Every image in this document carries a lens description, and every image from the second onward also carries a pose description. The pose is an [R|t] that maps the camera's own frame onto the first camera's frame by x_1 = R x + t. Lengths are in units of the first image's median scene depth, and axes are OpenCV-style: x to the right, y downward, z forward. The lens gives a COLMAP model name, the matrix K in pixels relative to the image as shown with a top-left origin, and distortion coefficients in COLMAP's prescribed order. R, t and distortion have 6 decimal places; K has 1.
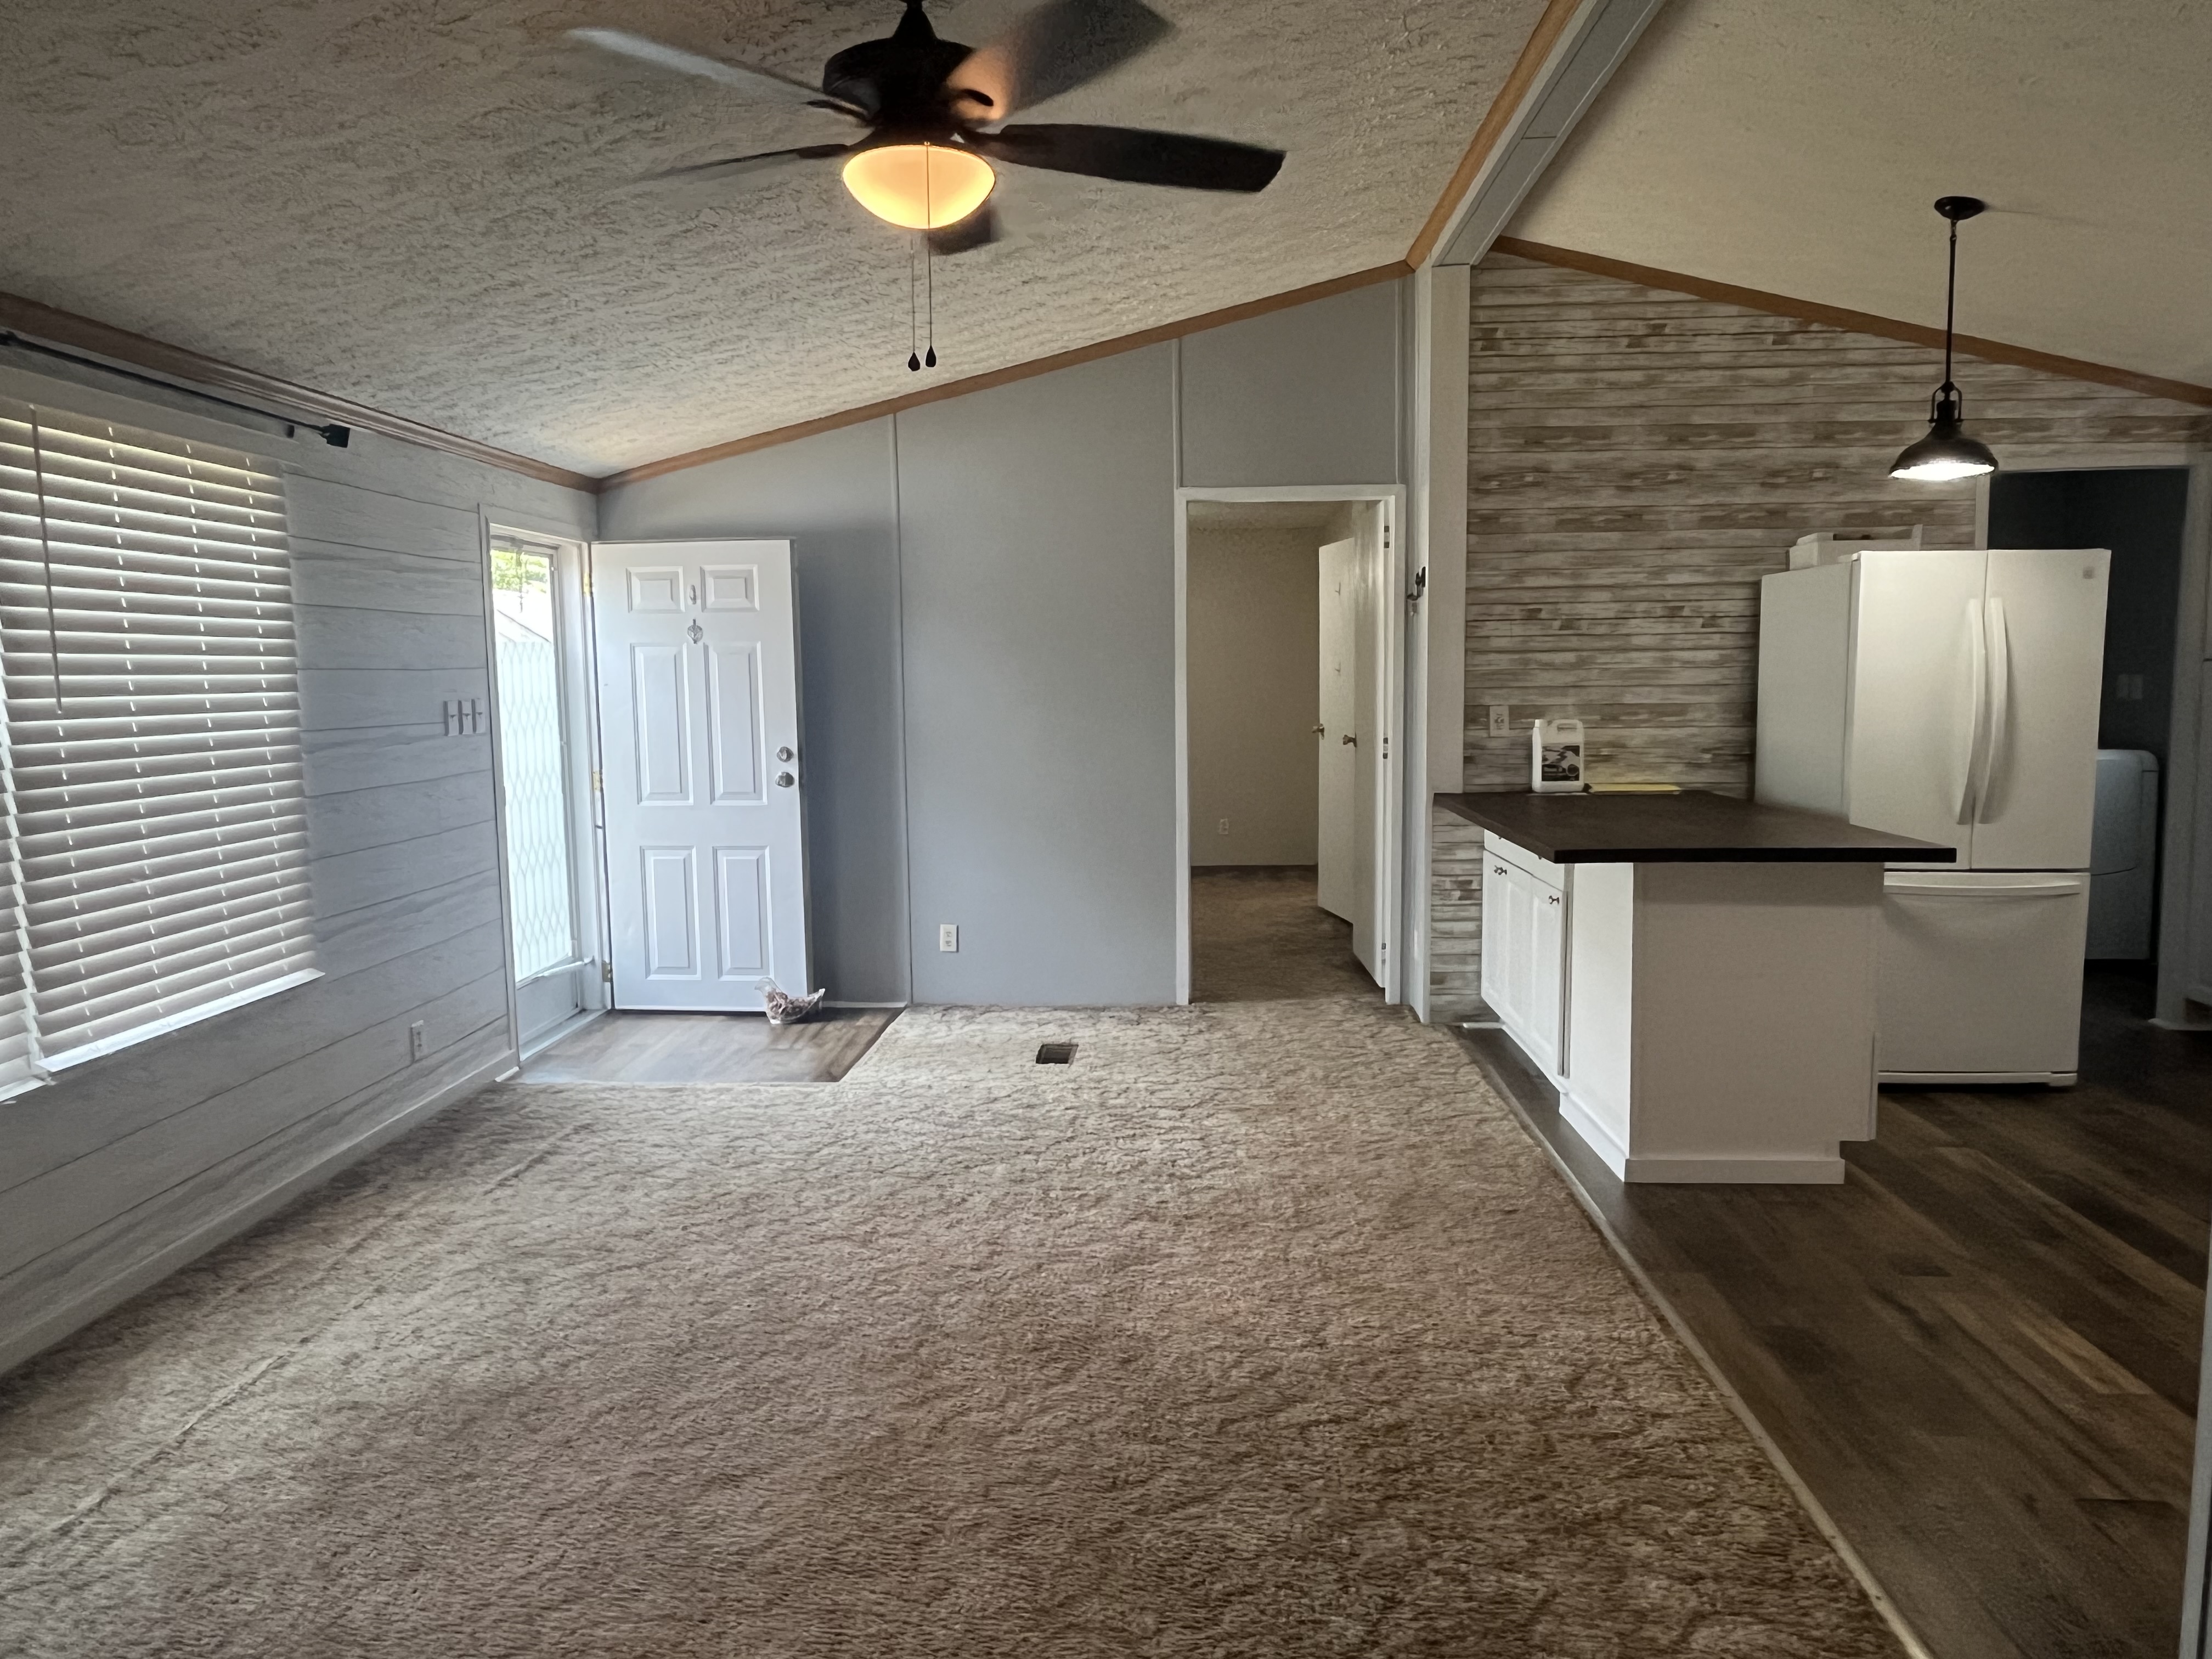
lens RADIAL K [[1480.9, 0, 1092.7], [0, 1480.9, 834.6], [0, 0, 1]] dist [-0.000434, -0.003681]
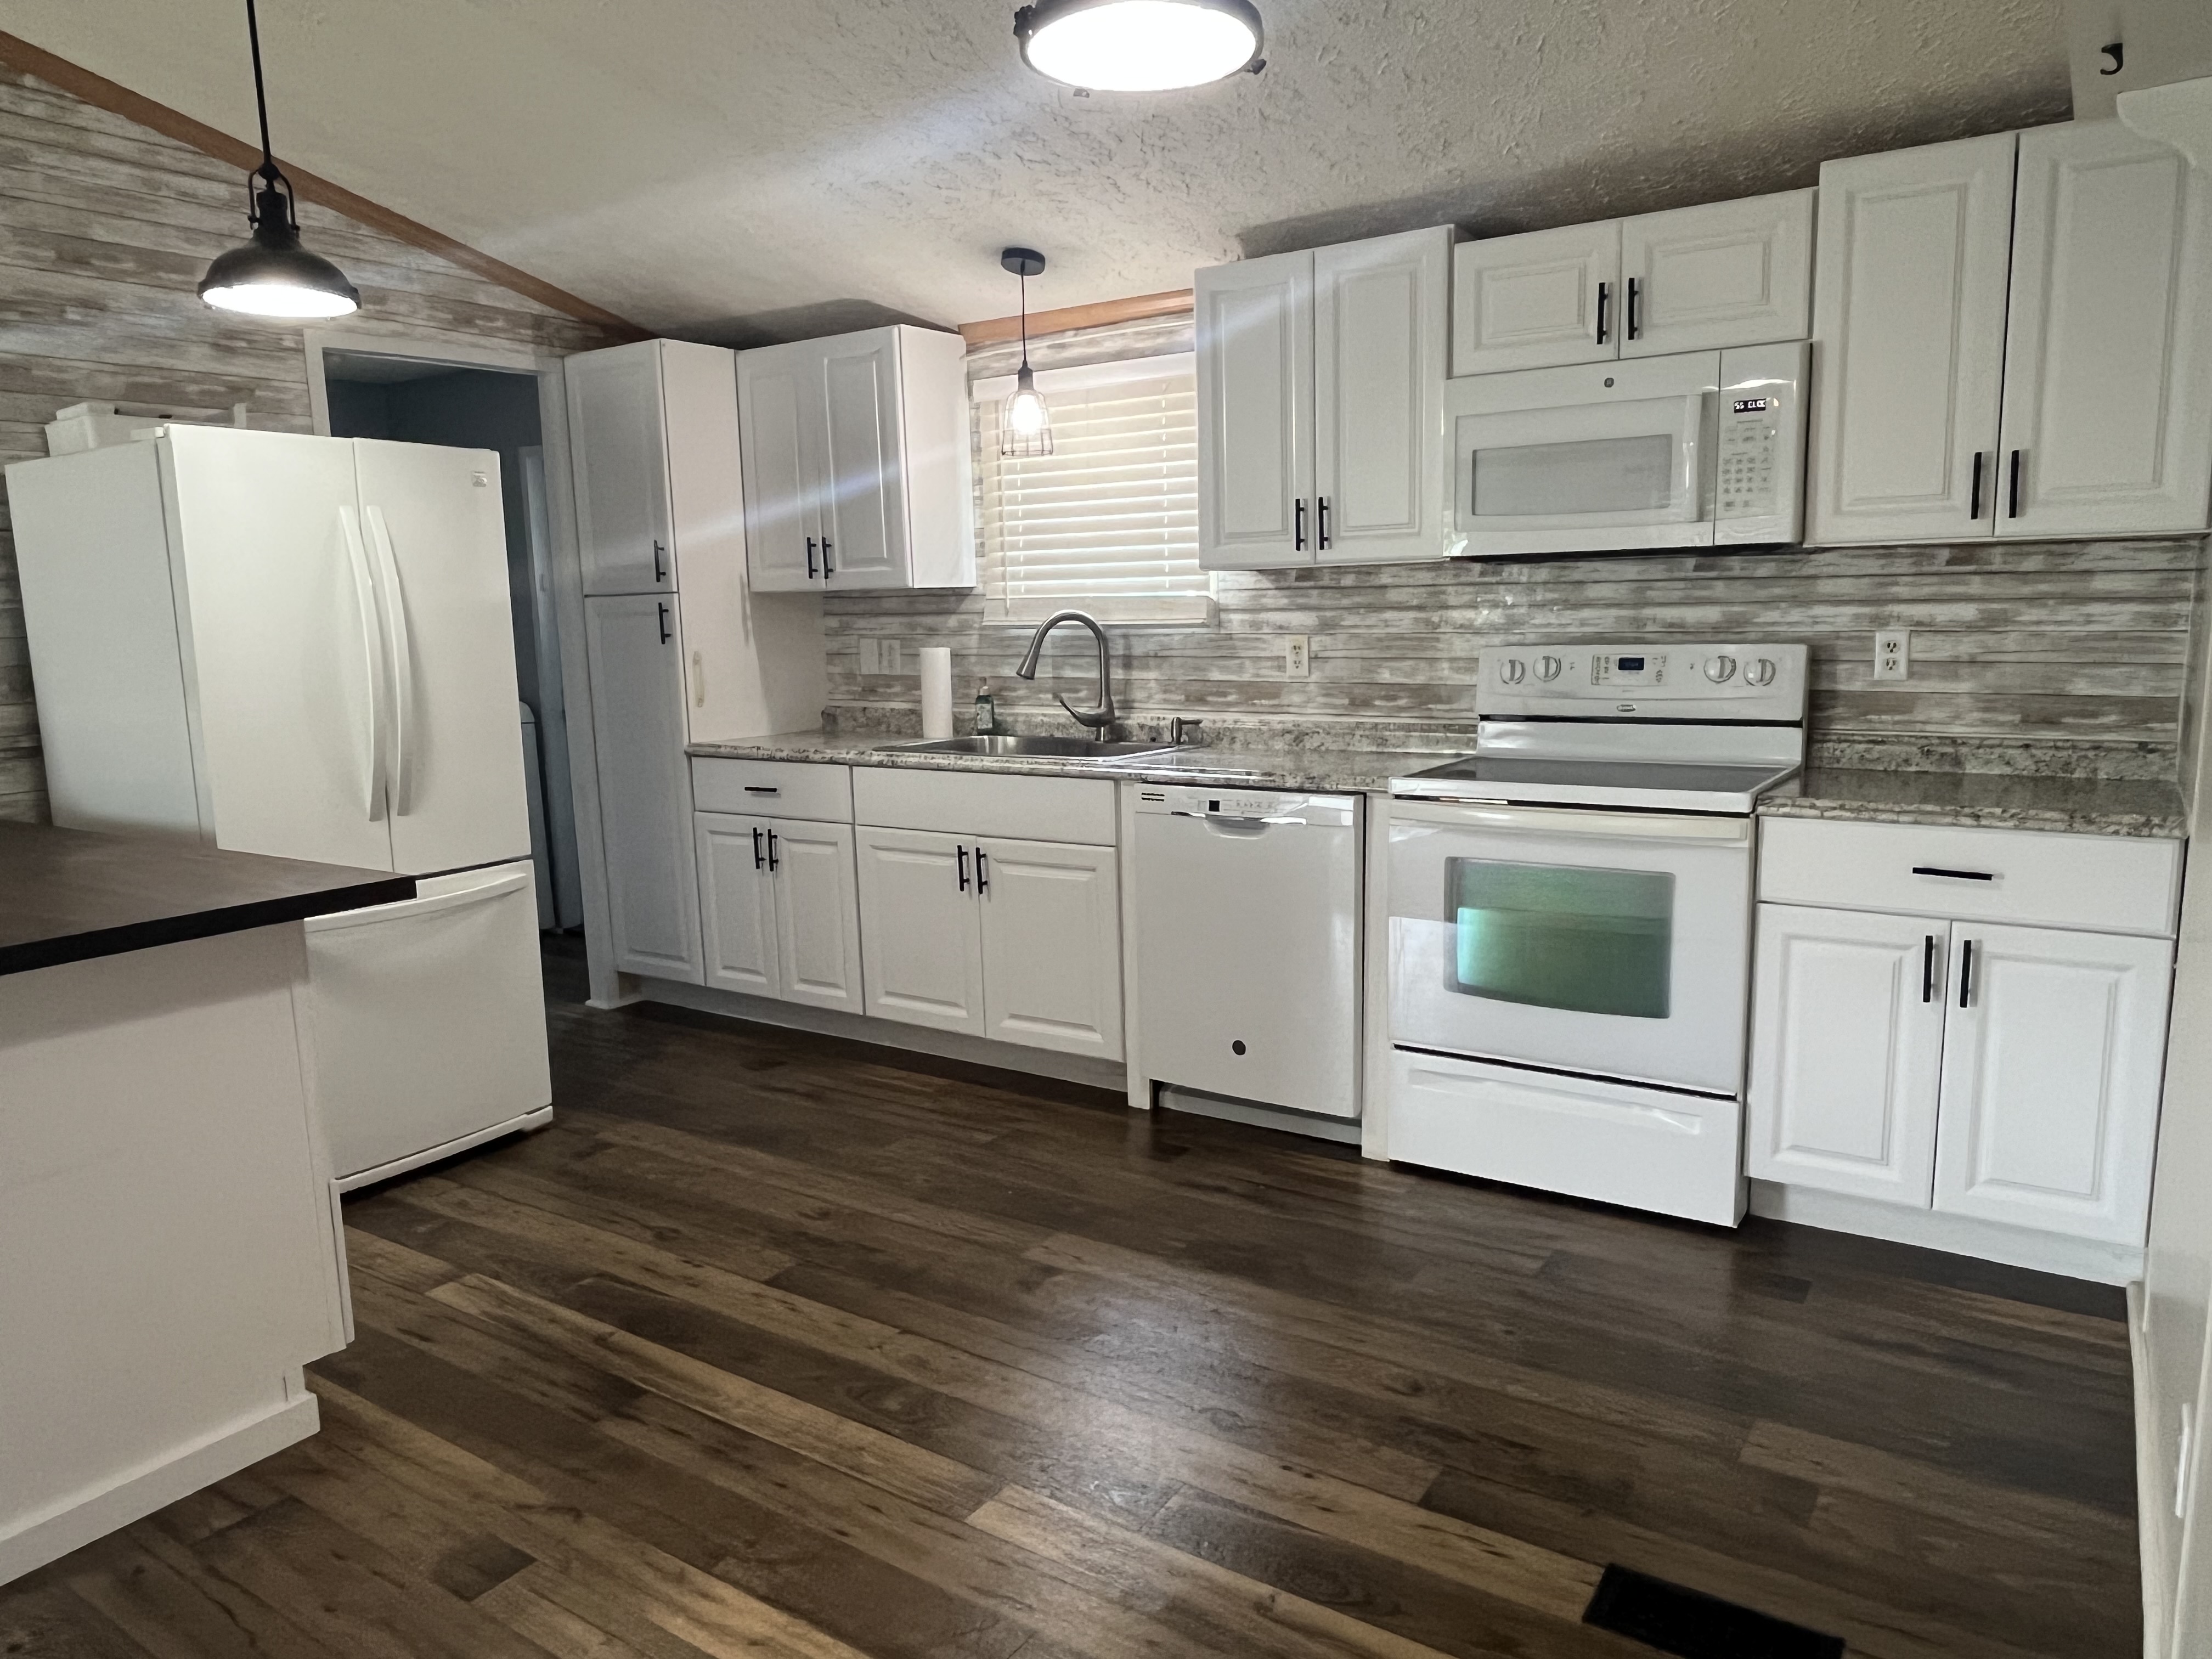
lens RADIAL K [[1480.9, 0, 1097.4], [0, 1480.9, 828.5], [0, 0, 1]] dist [-0.000434, -0.003681]
pose [[0.504961, -0.133467, 0.852761, 0.127403], [0.113713, 0.989648, 0.087556, -0.022737], [-0.855619, 0.052758, 0.514910, 0.280631]]
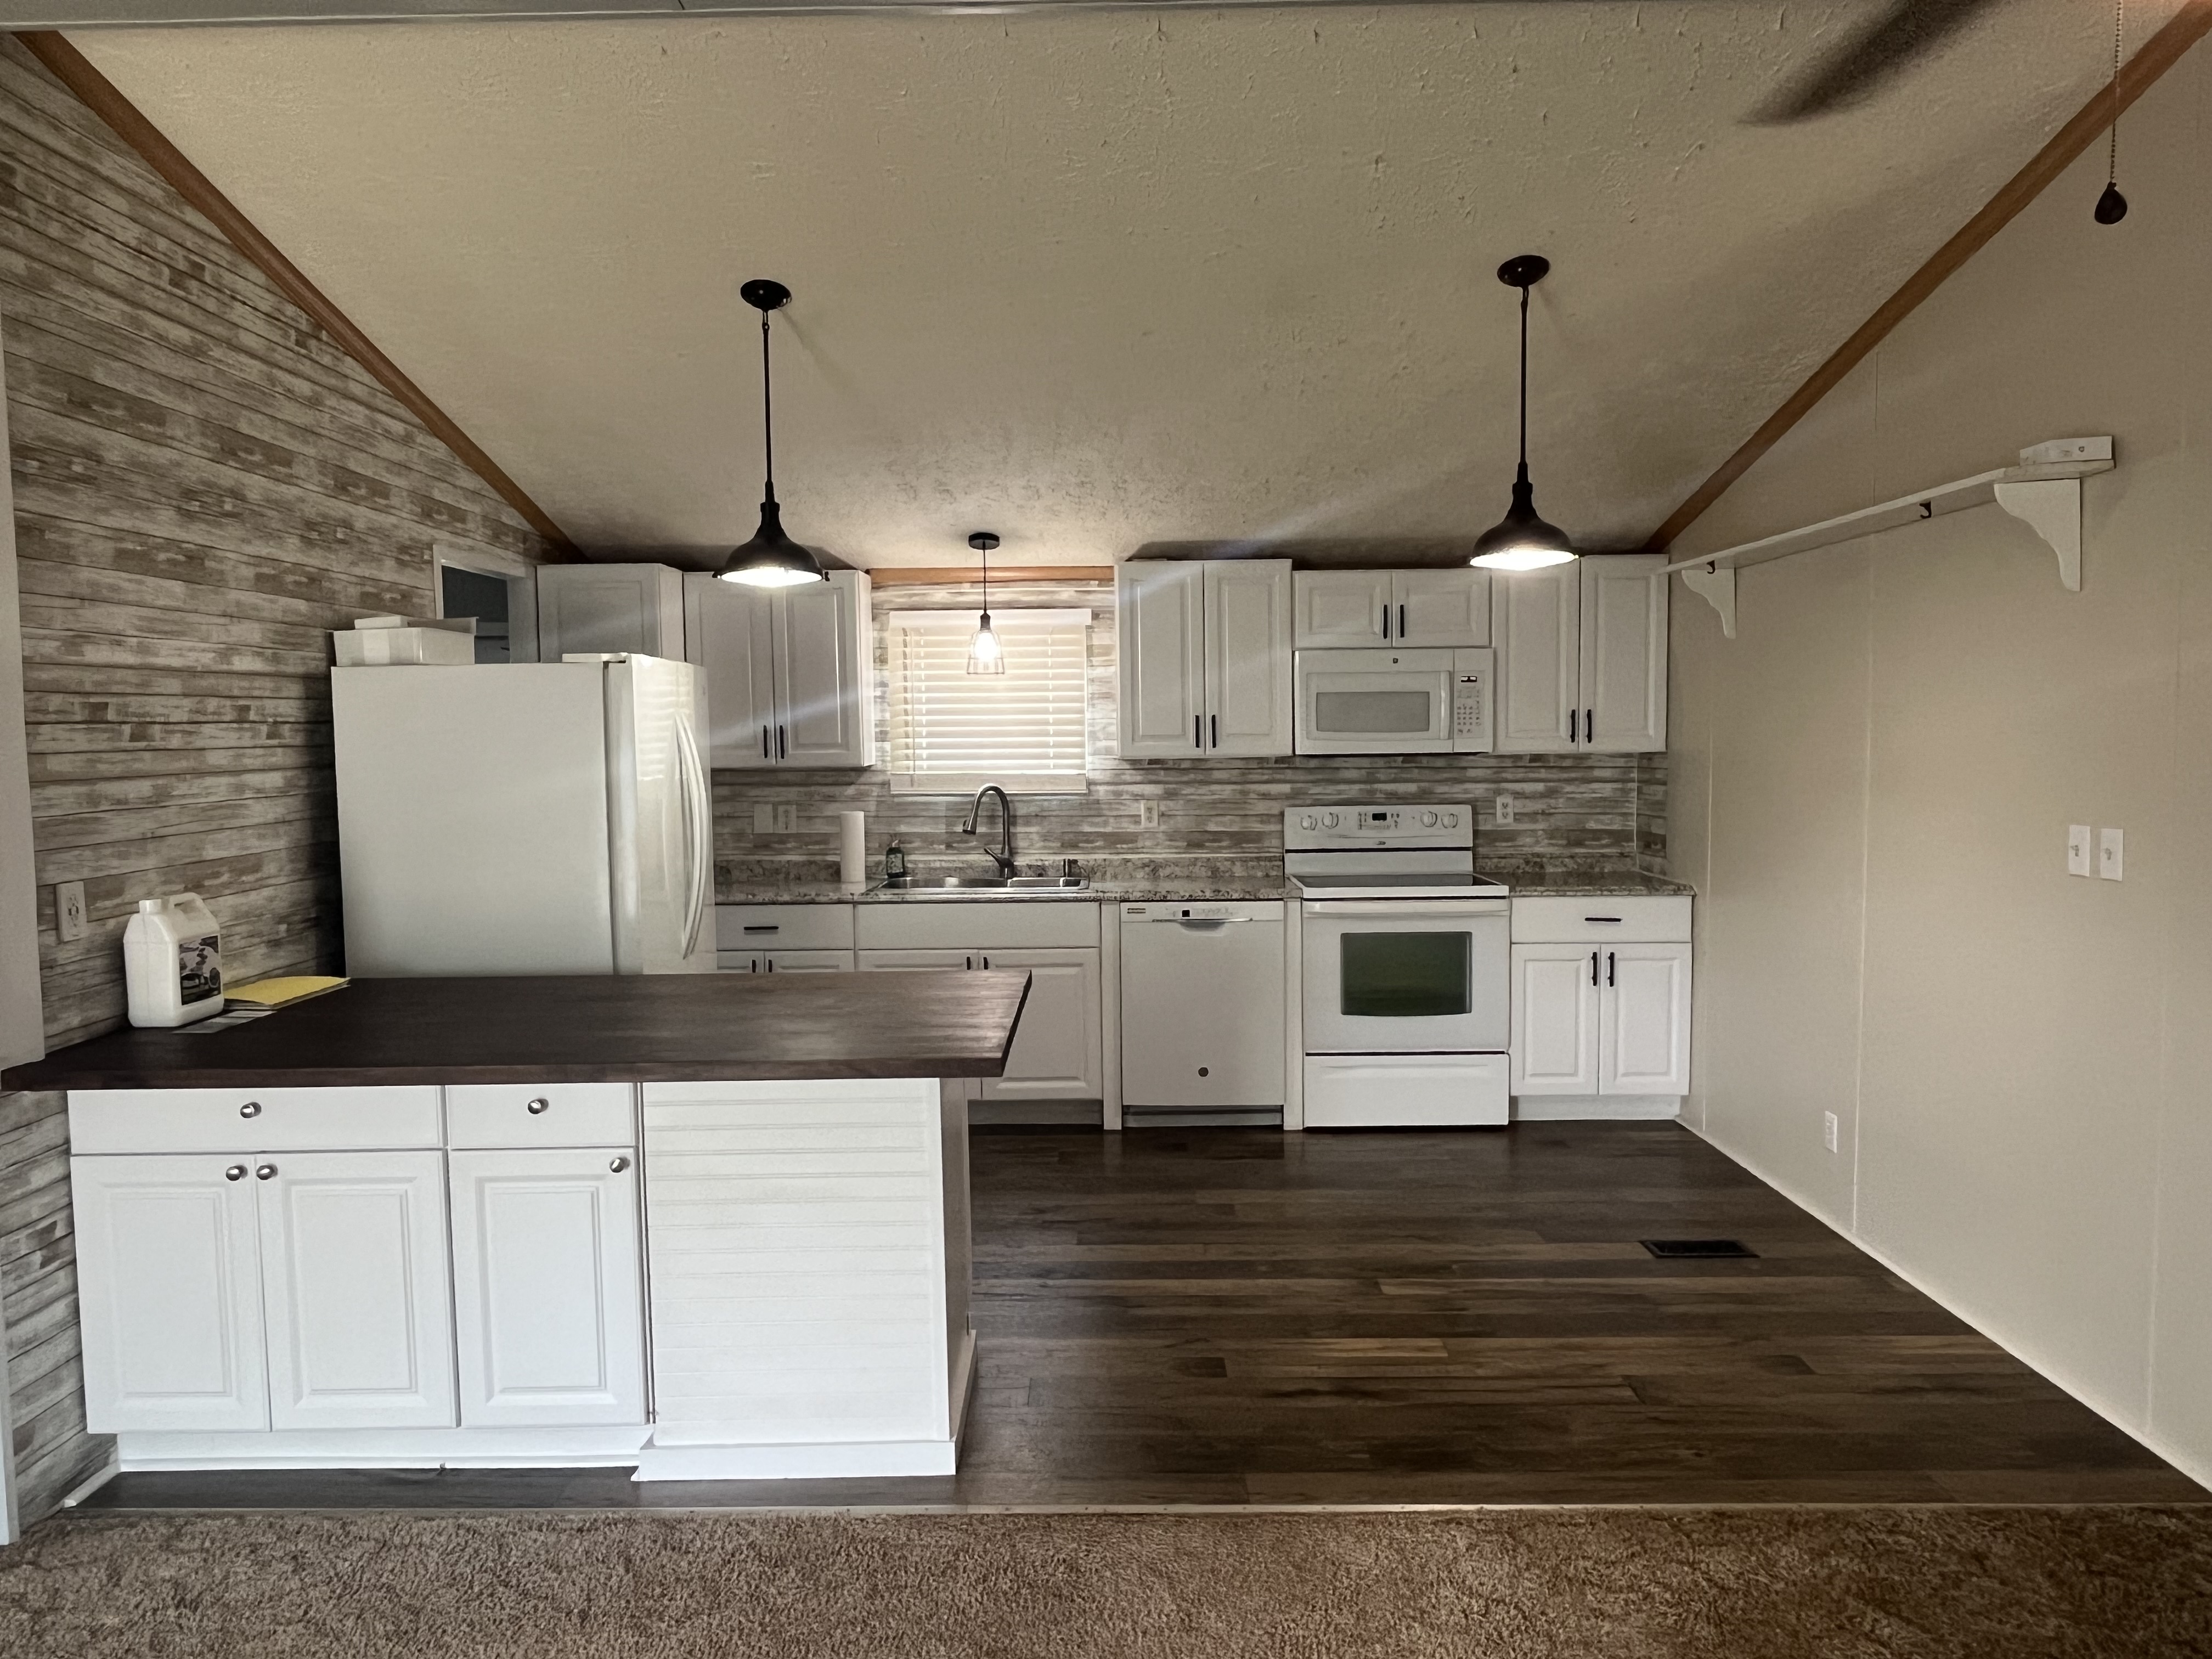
lens RADIAL K [[1480.9, 0, 1090.8], [0, 1480.9, 830.2], [0, 0, 1]] dist [-0.000434, -0.003681]
pose [[-0.053502, -0.058758, 0.996838, -0.281996], [0.120613, 0.990578, 0.064862, -0.098442], [-0.991257, 0.123701, -0.045910, 0.675413]]
